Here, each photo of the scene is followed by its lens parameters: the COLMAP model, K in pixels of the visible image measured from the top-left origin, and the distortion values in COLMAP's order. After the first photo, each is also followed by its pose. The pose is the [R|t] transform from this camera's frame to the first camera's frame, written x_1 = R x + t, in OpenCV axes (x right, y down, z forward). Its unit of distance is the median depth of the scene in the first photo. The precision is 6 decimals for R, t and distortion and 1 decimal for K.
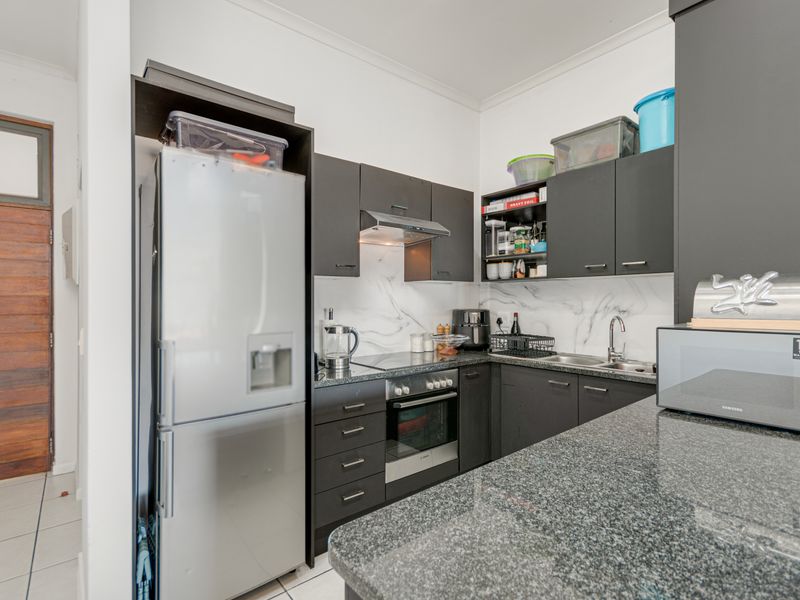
lens RADIAL K [[397.1, 0, 397.6], [0, 397.1, 304.5], [0, 0, 1]] dist [0.001086, 0.001140]
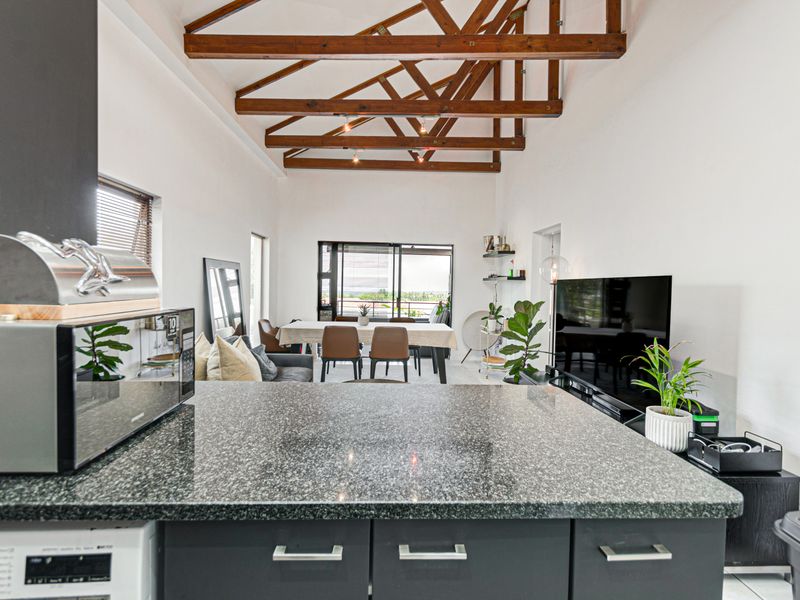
lens RADIAL K [[397.1, 0, 395.7], [0, 397.1, 292.4], [0, 0, 1]] dist [0.001086, 0.001140]
pose [[-0.797683, -0.027255, 0.602460, -0.010744], [-0.015267, 0.999571, 0.025007, -0.003750], [-0.602883, 0.010750, -0.797757, 0.540756]]
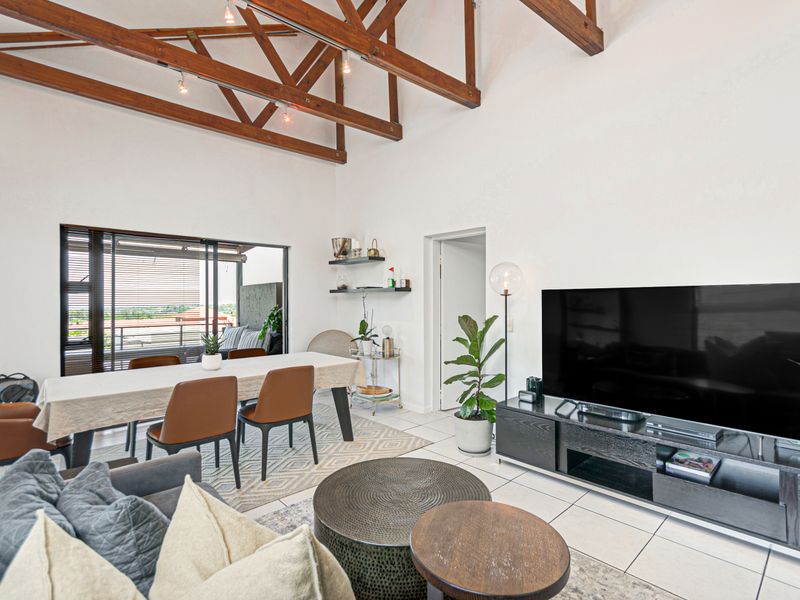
lens RADIAL K [[397.1, 0, 391.5], [0, 397.1, 297.4], [0, 0, 1]] dist [0.001086, 0.001140]
pose [[-0.999563, 0.001798, -0.029498, 0.709055], [0.001727, 0.999996, 0.002409, -0.005124], [0.029502, 0.002357, -0.999562, 0.279576]]
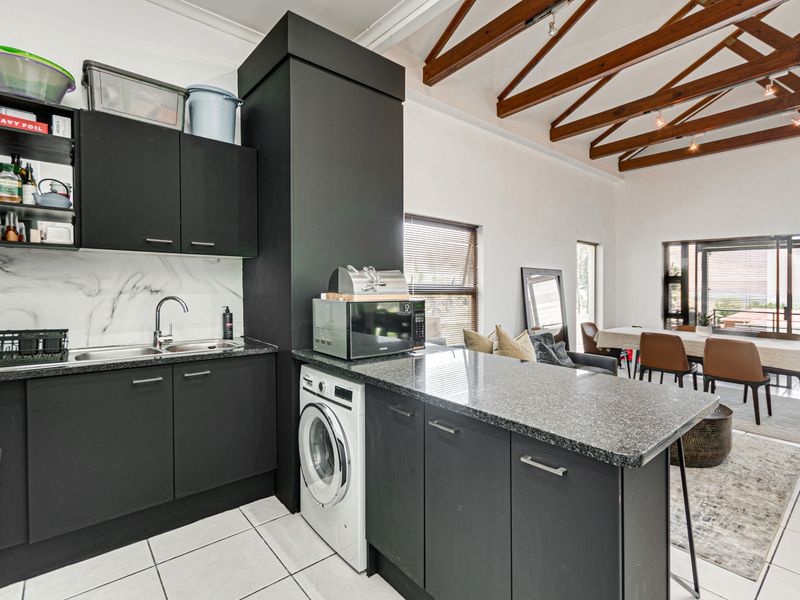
lens RADIAL K [[397.1, 0, 401.4], [0, 397.1, 290.0], [0, 0, 1]] dist [0.001086, 0.001140]
pose [[-0.018668, -0.013675, 0.999732, -0.332896], [-0.006228, 0.999889, 0.013561, -0.001614], [-0.999806, -0.005973, -0.018751, 0.395740]]
